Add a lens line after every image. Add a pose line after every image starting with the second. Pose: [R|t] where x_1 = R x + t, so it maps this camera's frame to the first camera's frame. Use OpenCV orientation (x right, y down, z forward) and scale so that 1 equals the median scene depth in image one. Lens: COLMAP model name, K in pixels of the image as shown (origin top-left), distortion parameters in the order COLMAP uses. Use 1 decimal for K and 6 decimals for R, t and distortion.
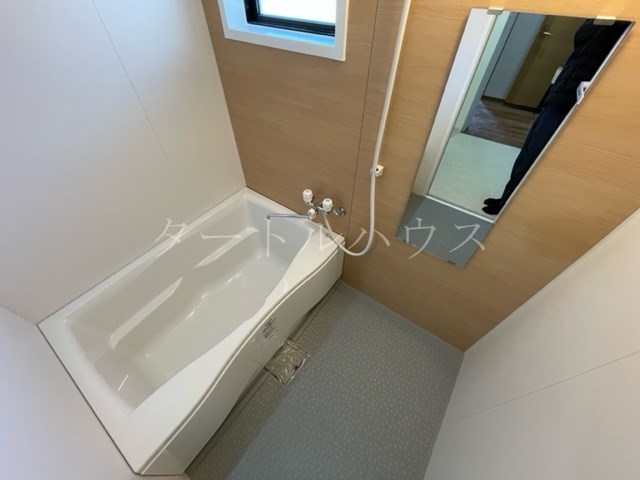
lens RADIAL K [[260.6, 0, 318.6], [0, 260.6, 239.0], [0, 0, 1]] dist [-0.003834, 0.001026]
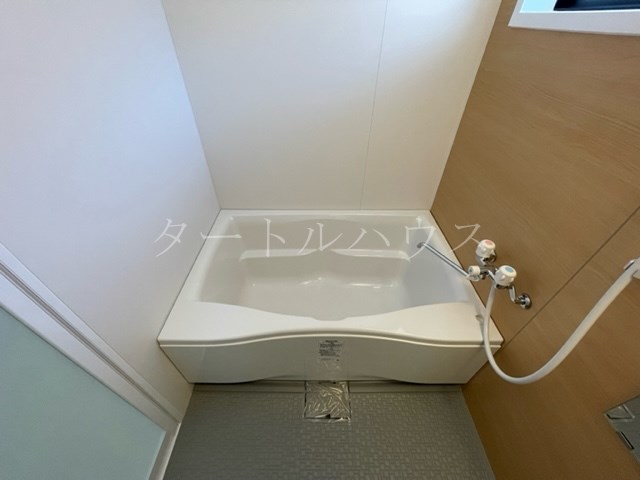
lens RADIAL K [[260.6, 0, 318.0], [0, 260.6, 240.6], [0, 0, 1]] dist [-0.003834, 0.001026]
pose [[0.584315, 0.525458, -0.618442, 0.107620], [-0.602819, 0.791238, 0.102720, 0.011577], [0.543310, 0.312787, 0.779088, 0.214119]]
